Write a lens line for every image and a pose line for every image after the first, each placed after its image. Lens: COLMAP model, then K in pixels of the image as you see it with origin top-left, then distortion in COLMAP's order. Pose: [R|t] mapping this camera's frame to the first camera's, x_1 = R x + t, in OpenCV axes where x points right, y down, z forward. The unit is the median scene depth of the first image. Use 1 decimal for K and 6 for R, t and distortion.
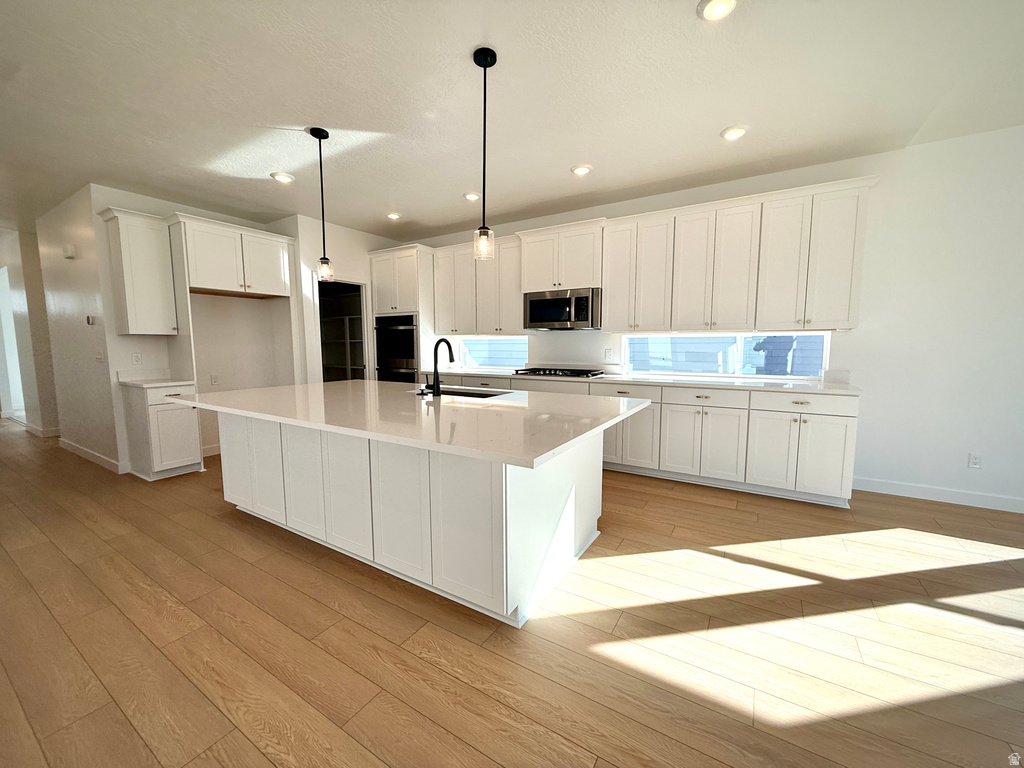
lens RADIAL K [[408.5, 0, 512.2], [0, 408.5, 385.3], [0, 0, 1]] dist [-0.002382, -0.000052]
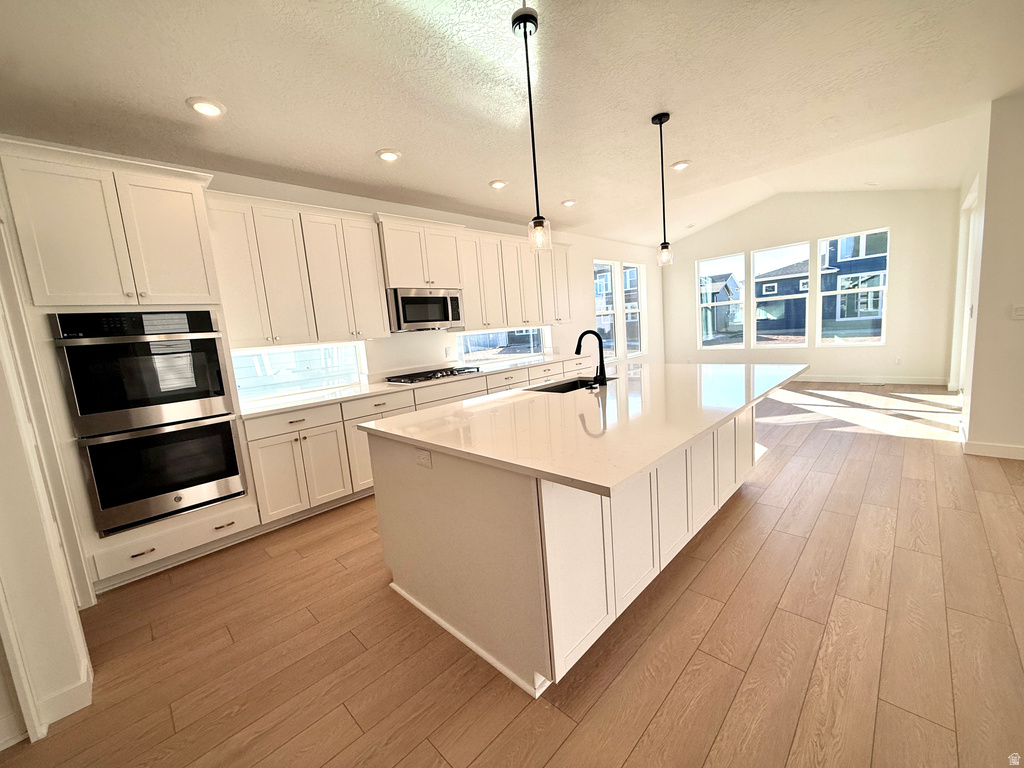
lens RADIAL K [[408.5, 0, 512.9], [0, 408.5, 384.3], [0, 0, 1]] dist [-0.002382, -0.000052]
pose [[0.219563, -0.144201, 0.964882, -0.898880], [0.180182, 0.977996, 0.105160, -0.091372], [-0.958815, 0.150765, 0.240714, 0.709529]]
